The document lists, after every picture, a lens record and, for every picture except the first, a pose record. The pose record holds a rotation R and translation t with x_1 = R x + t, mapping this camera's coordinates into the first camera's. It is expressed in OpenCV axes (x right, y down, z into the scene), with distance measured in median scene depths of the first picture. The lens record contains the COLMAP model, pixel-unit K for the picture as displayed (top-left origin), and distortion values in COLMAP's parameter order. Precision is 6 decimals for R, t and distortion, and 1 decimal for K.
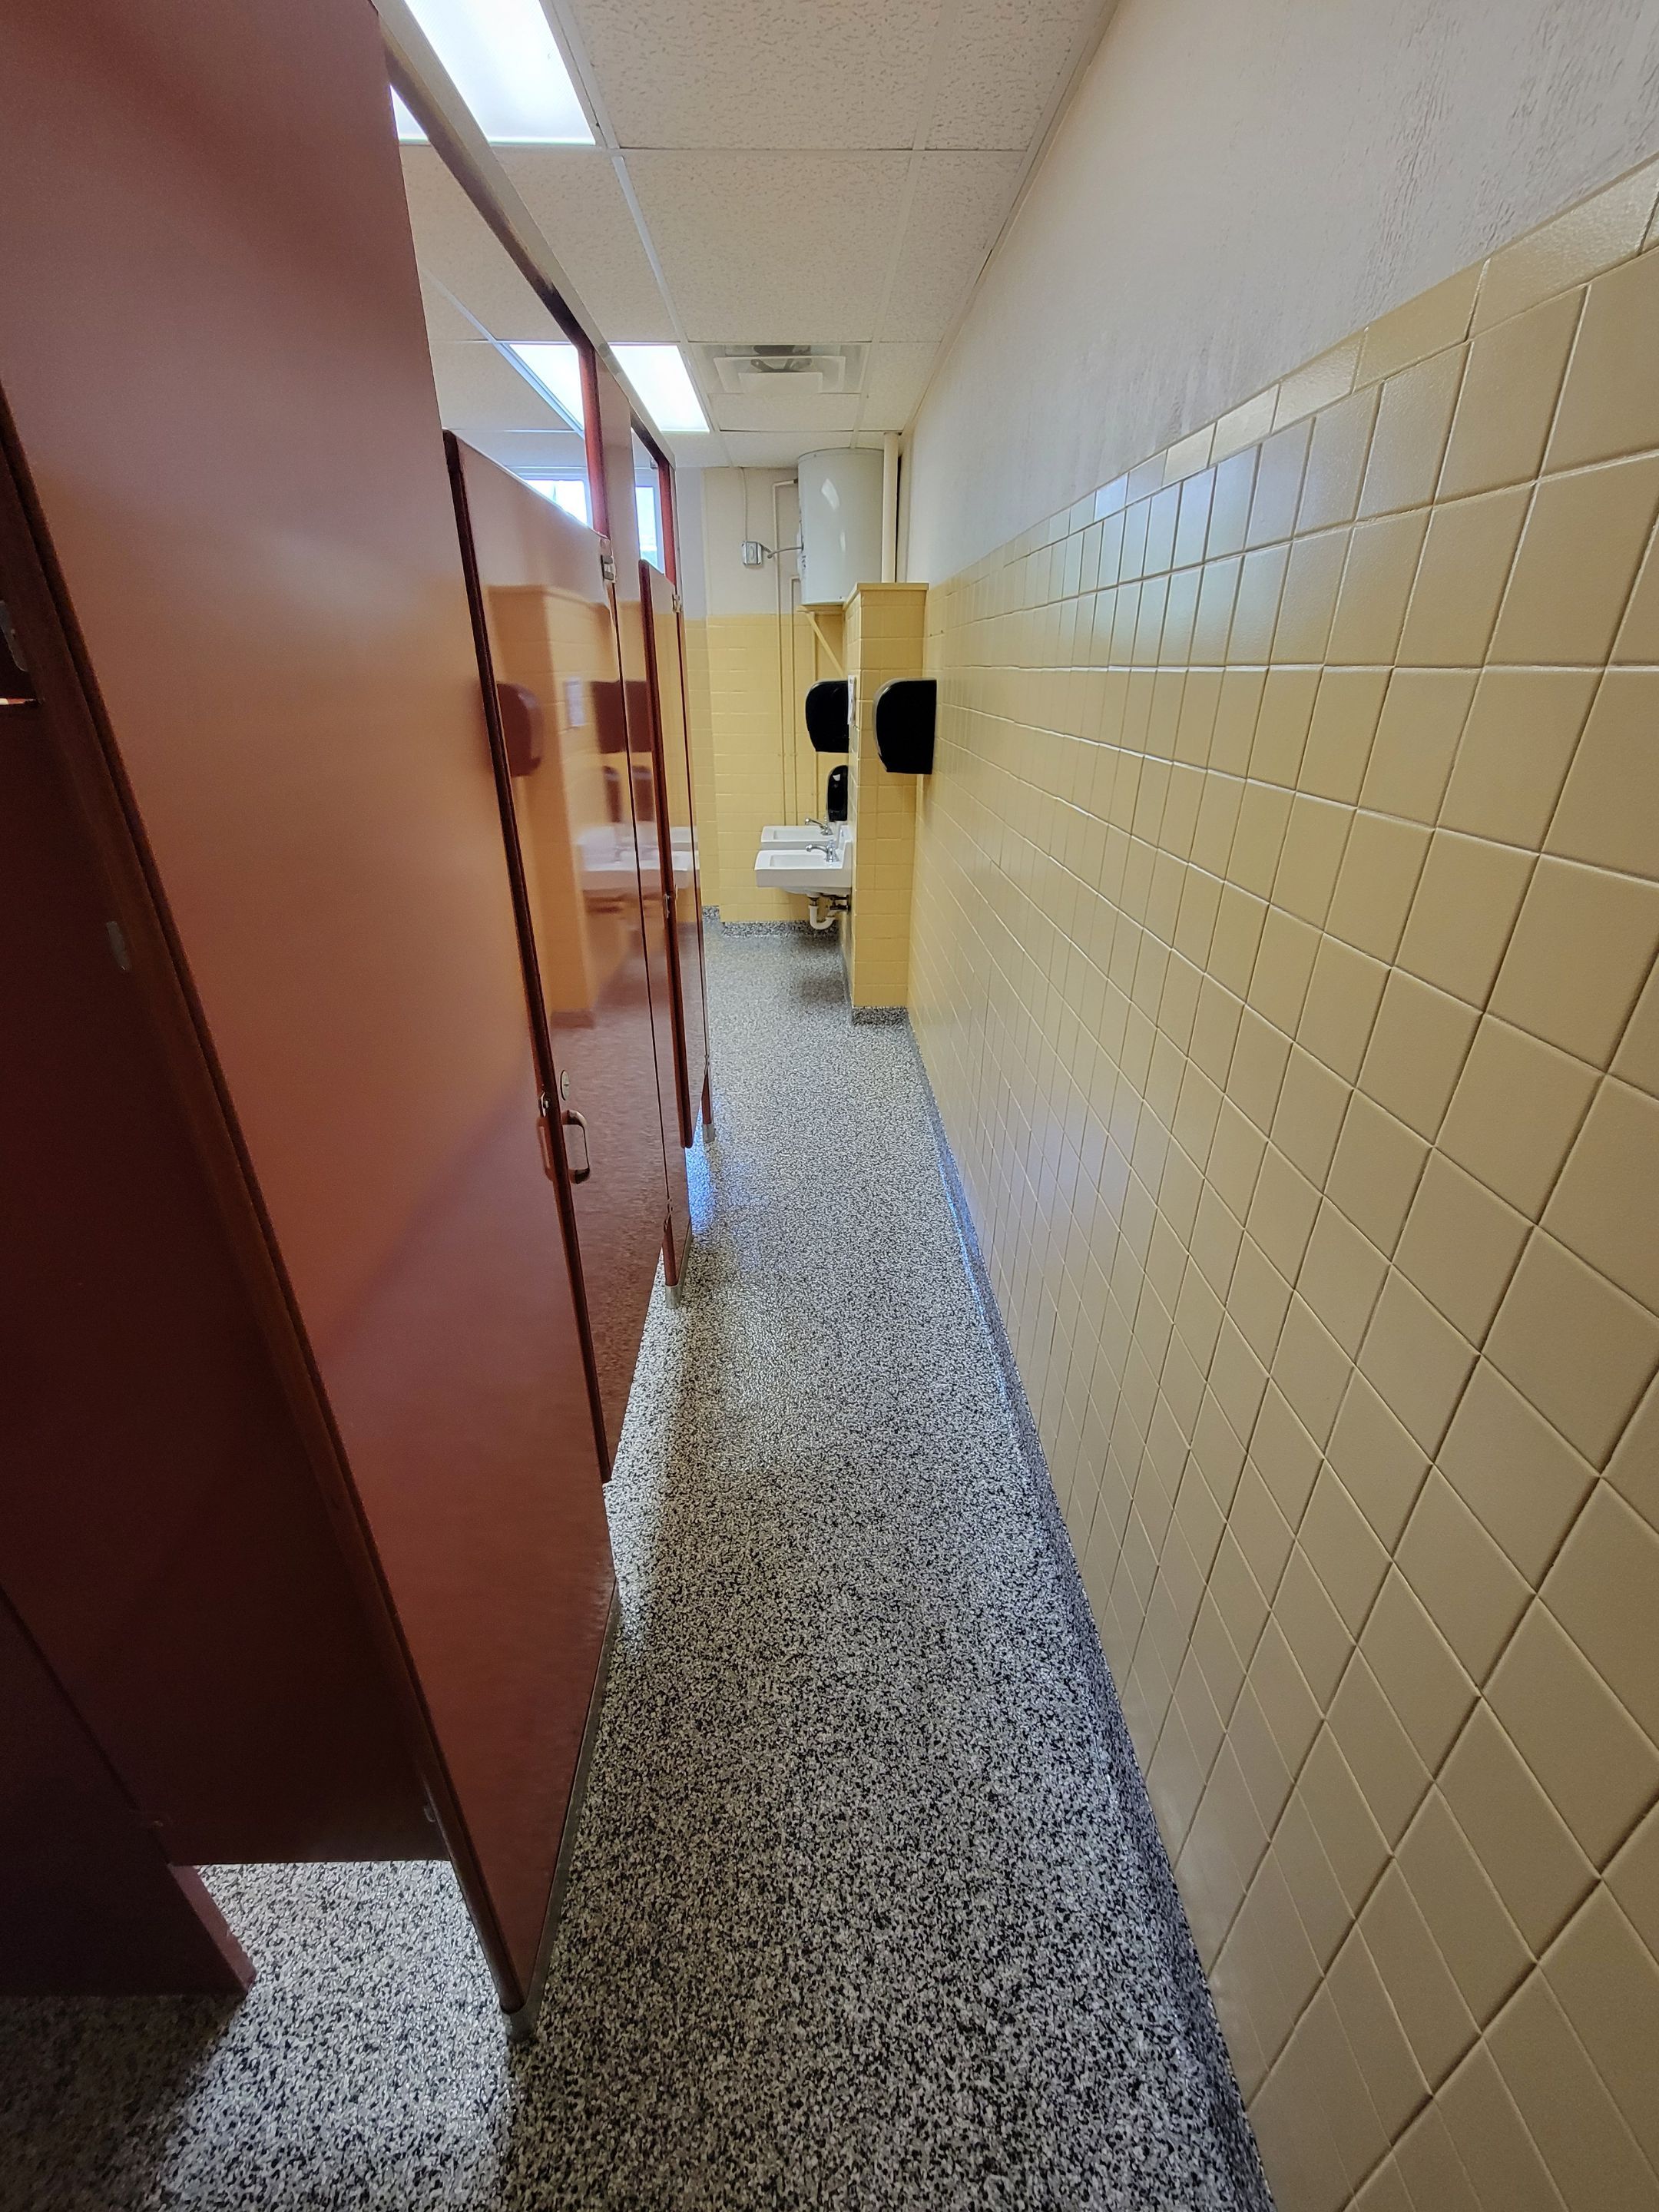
lens RADIAL K [[894.0, 0, 826.5], [0, 894.0, 1113.5], [0, 0, 1]] dist [-0.000939, -0.000233]
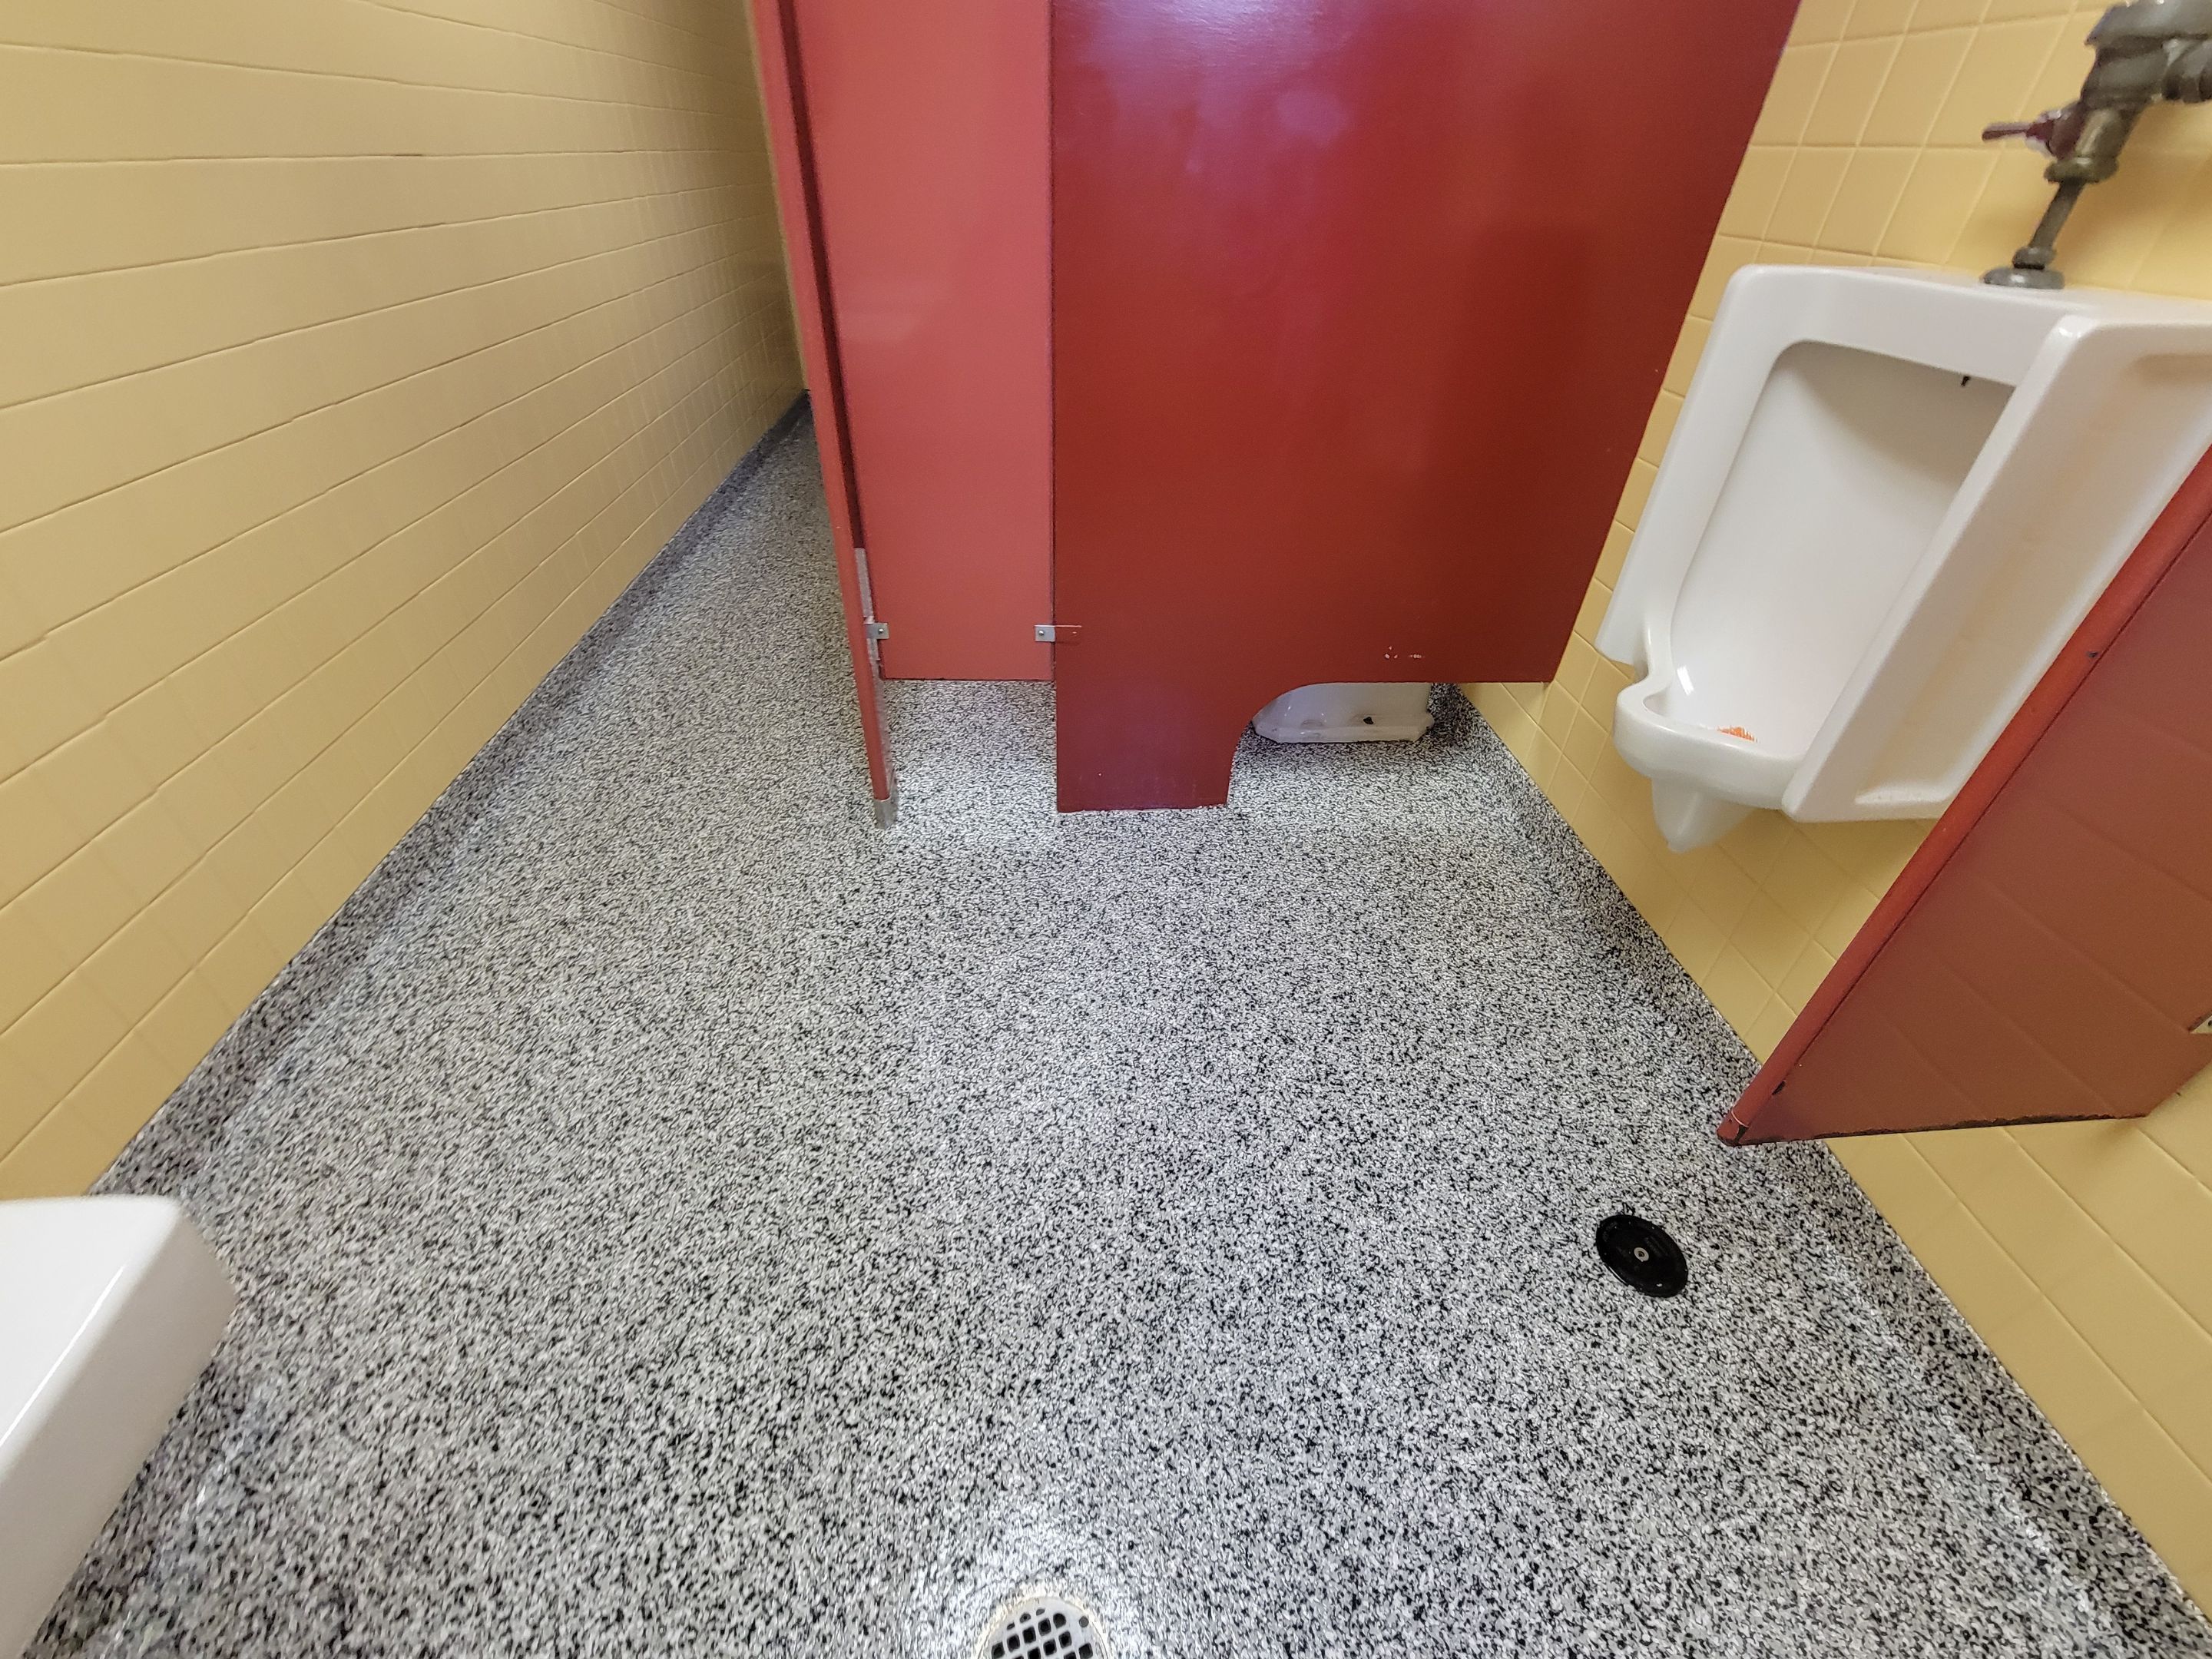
lens RADIAL K [[894.0, 0, 1125.2], [0, 894.0, 830.9], [0, 0, 1]] dist [-0.000939, -0.000233]
pose [[-0.996934, 0.010630, -0.077521, -0.234656], [-0.064729, 0.444606, 0.893384, -0.491976], [0.043963, 0.895663, -0.442555, 1.249477]]
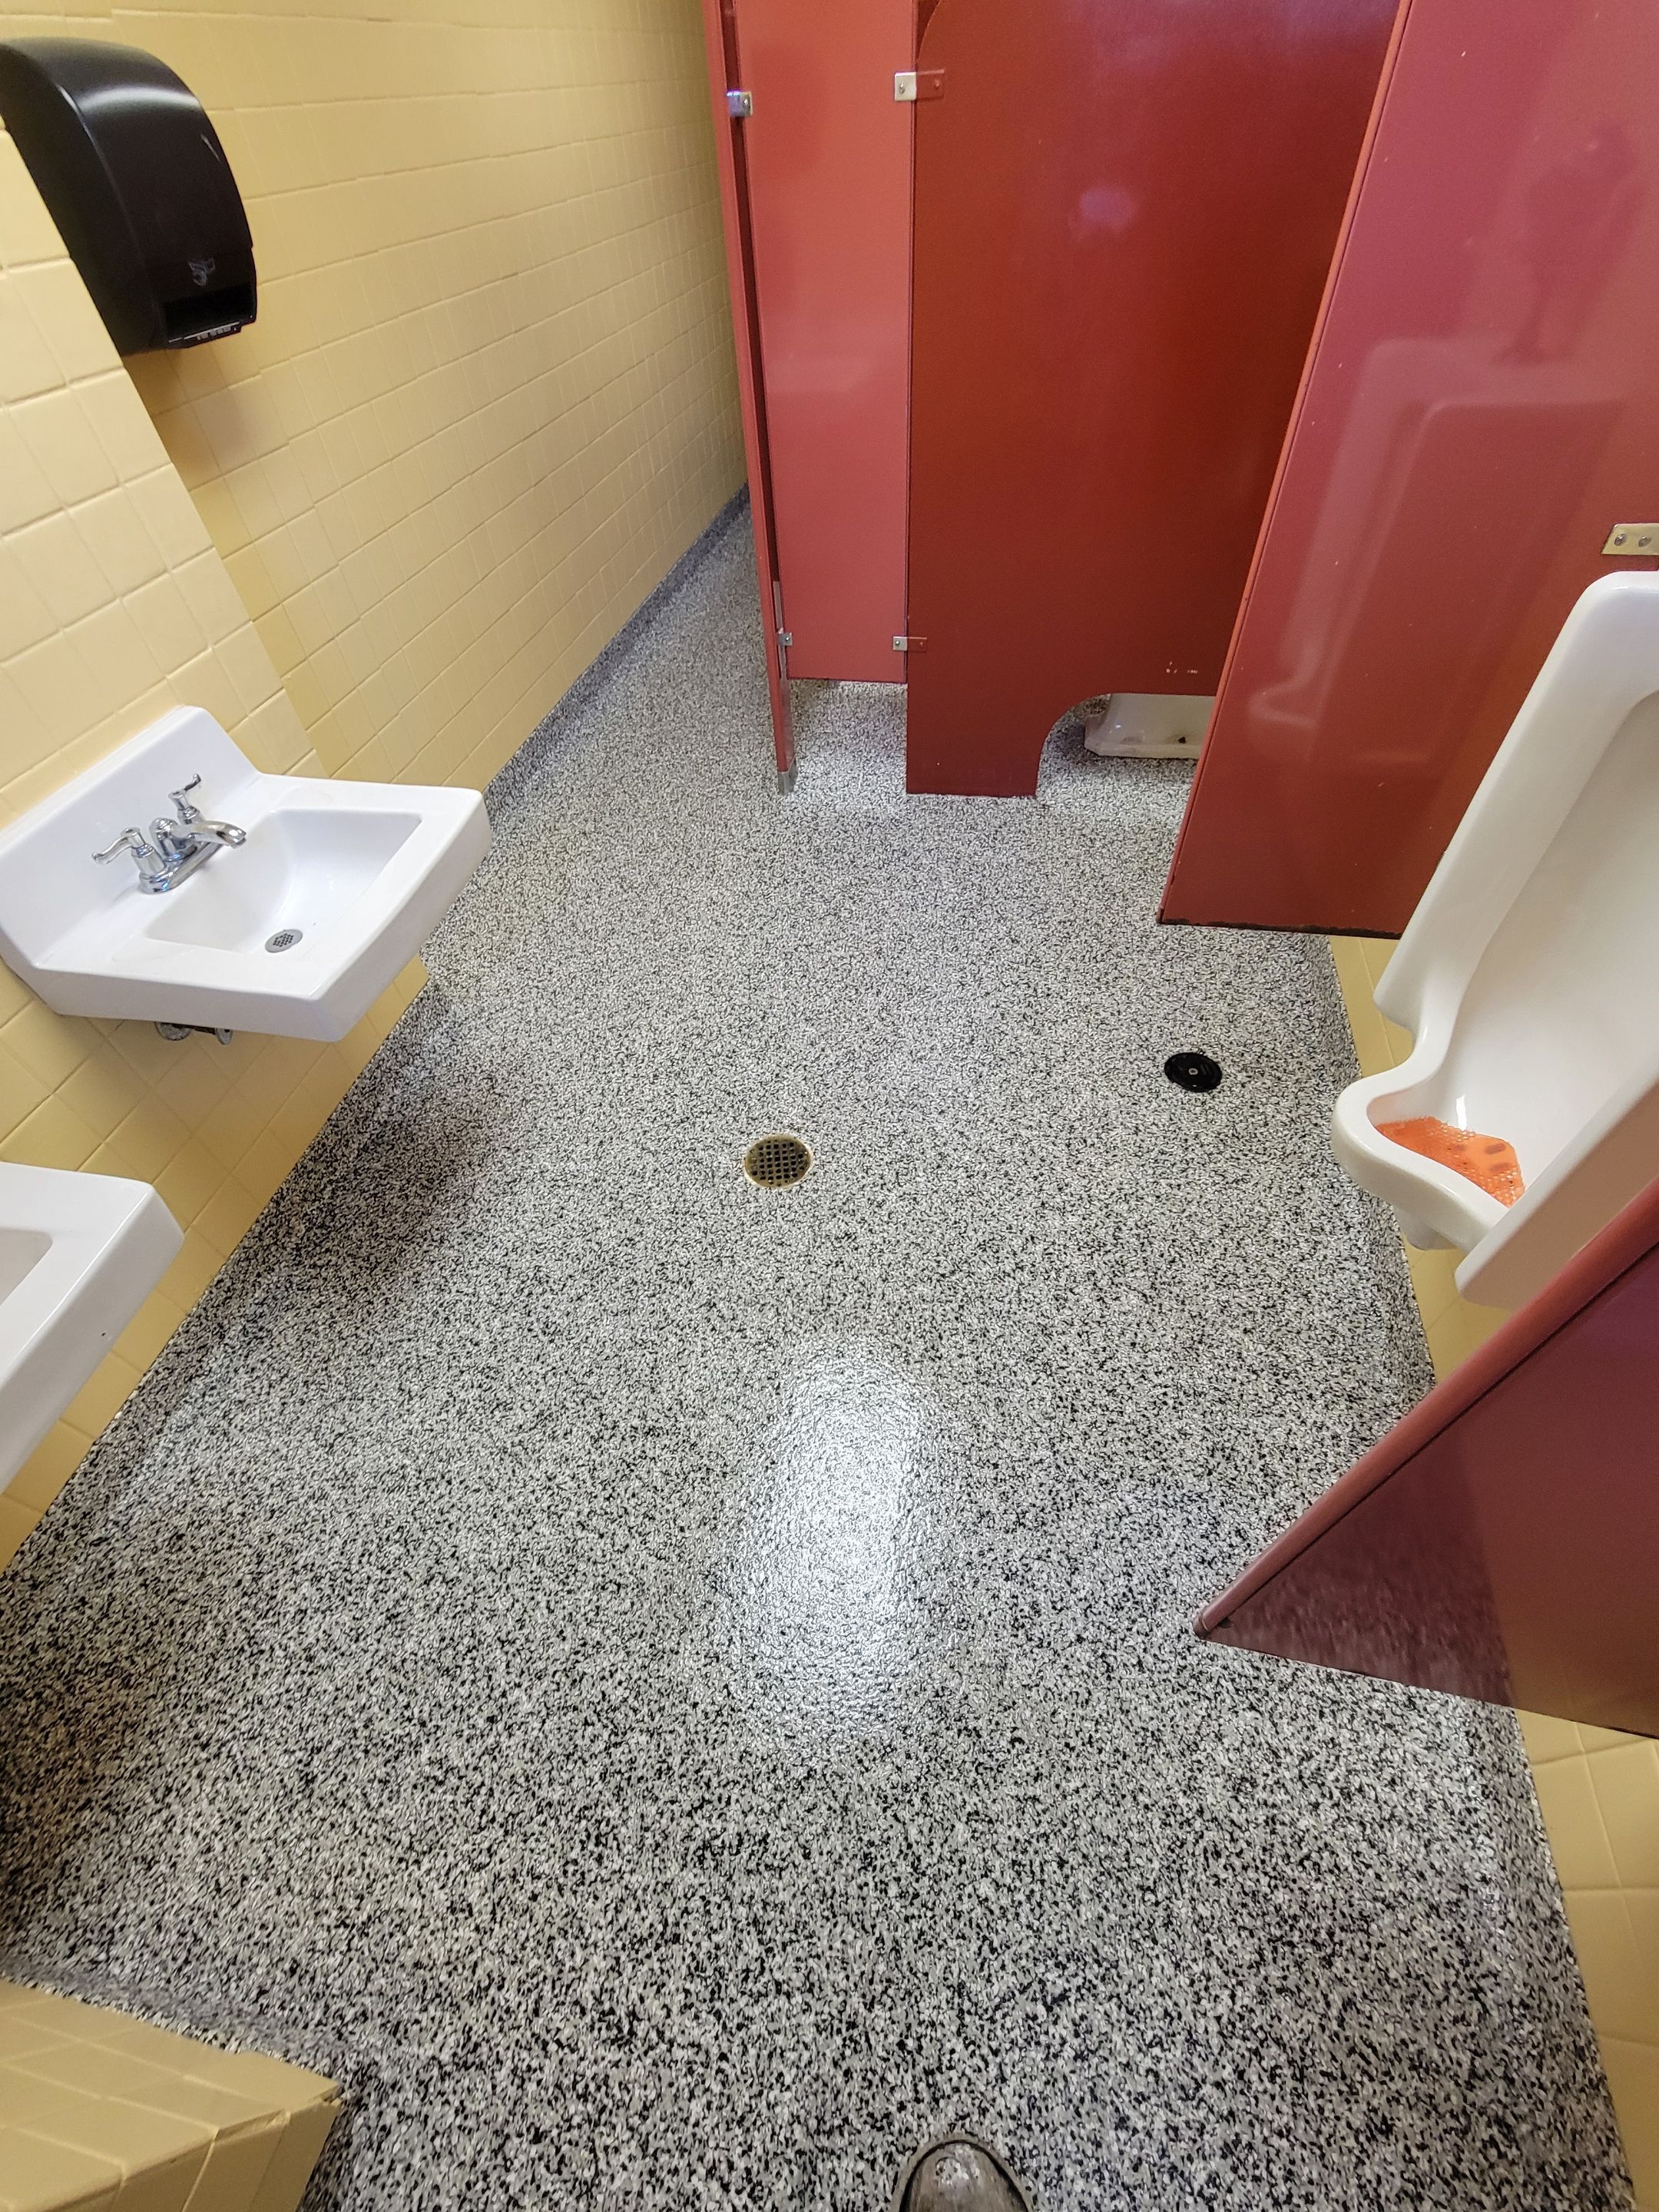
lens RADIAL K [[894.0, 0, 817.8], [0, 894.0, 1115.6], [0, 0, 1]] dist [-0.000939, -0.000233]
pose [[-0.971814, -0.132849, 0.194754, -0.350730], [0.156563, 0.253941, 0.954464, -0.666807], [-0.176256, 0.958053, -0.225984, 1.442447]]
